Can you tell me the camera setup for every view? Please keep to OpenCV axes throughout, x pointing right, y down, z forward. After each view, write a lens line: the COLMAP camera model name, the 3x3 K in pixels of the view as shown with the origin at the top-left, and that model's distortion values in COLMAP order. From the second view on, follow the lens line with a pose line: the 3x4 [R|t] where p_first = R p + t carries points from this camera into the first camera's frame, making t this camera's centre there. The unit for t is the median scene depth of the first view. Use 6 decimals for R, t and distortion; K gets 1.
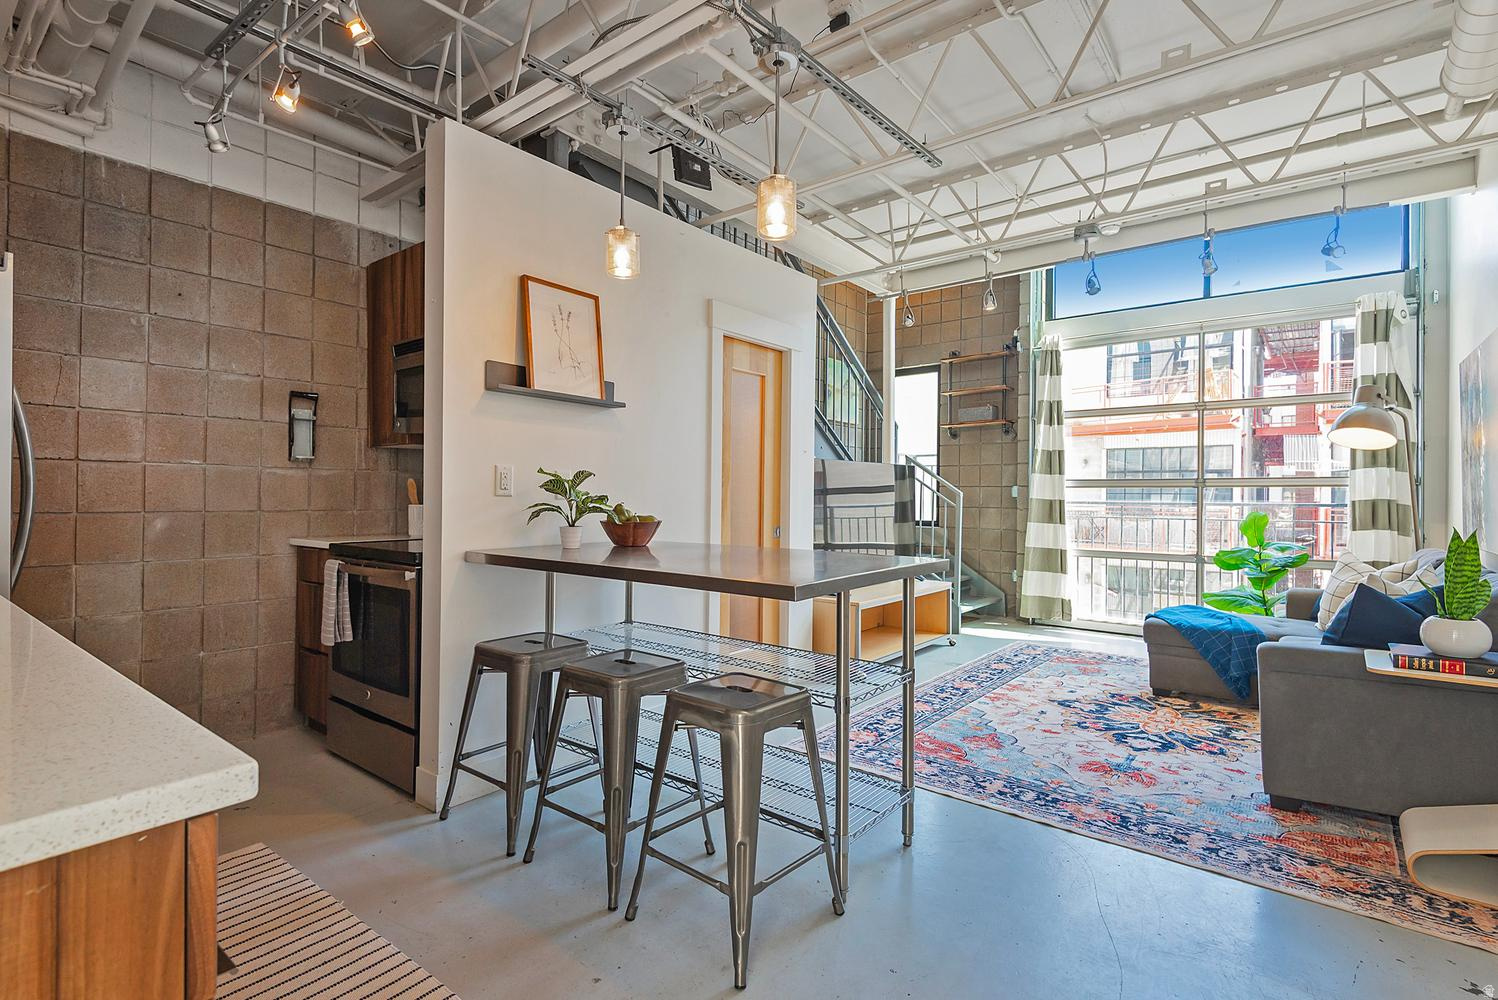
lens RADIAL K [[718.9, 0, 729.9], [0, 718.9, 520.3], [0, 0, 1]] dist [0.037711, -0.024155]
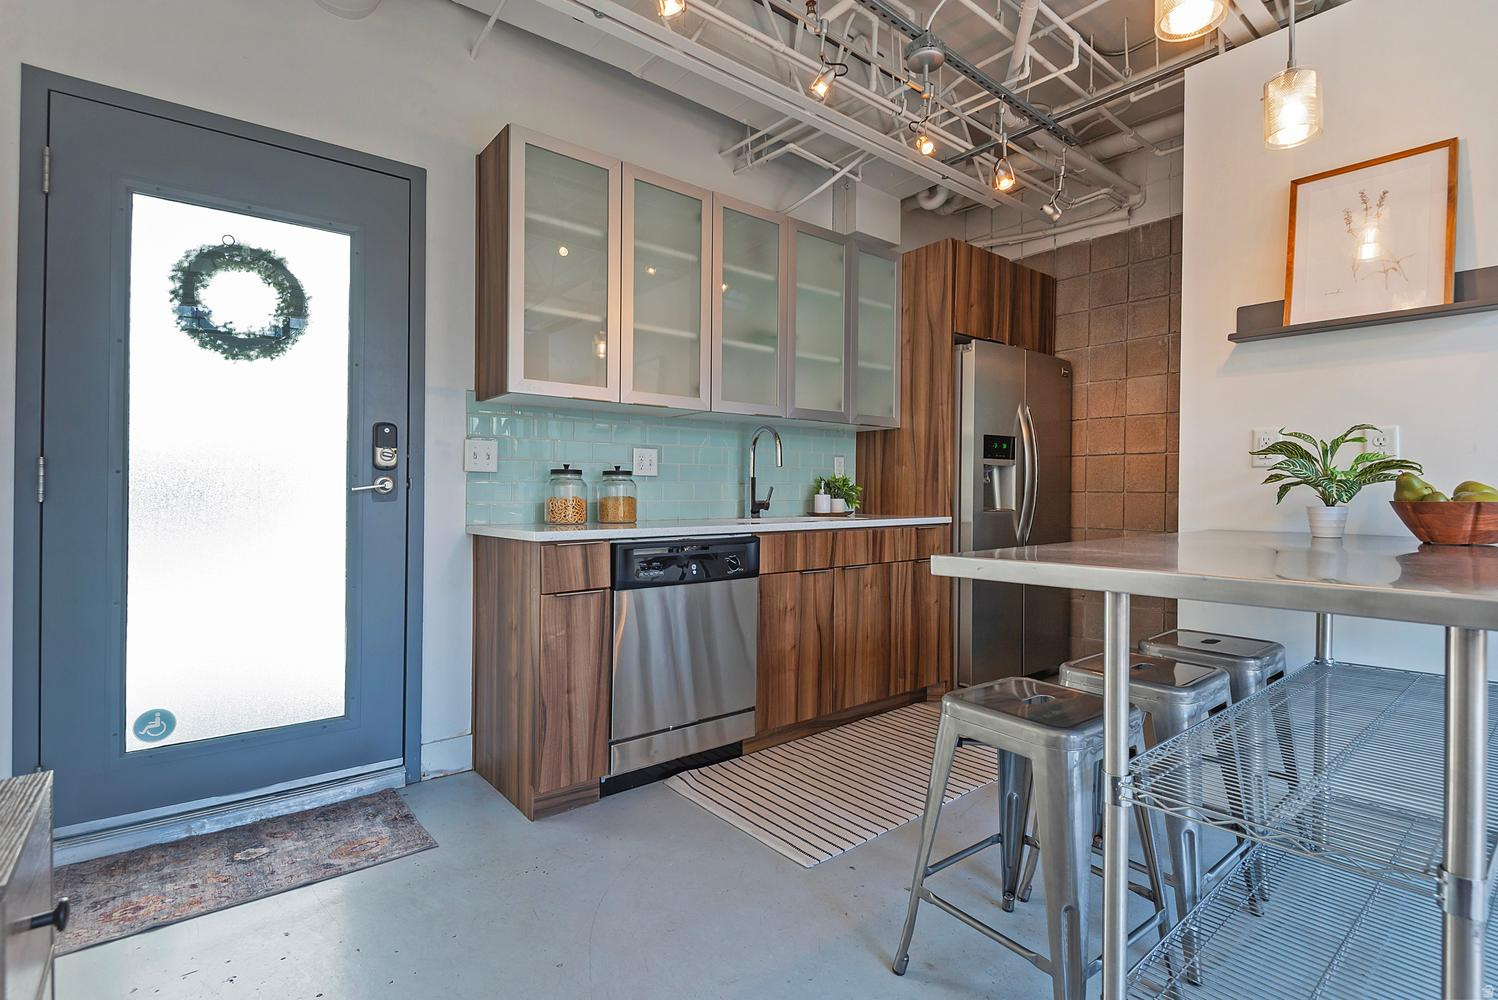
lens RADIAL K [[719.7, 0, 756.0], [0, 719.7, 509.4], [0, 0, 1]] dist [0.022940, -0.022664]
pose [[-0.197797, 0.011561, -0.980175, 0.430352], [-0.042038, 0.998910, 0.020265, 0.016271], [0.979341, 0.045213, -0.197095, 0.437728]]
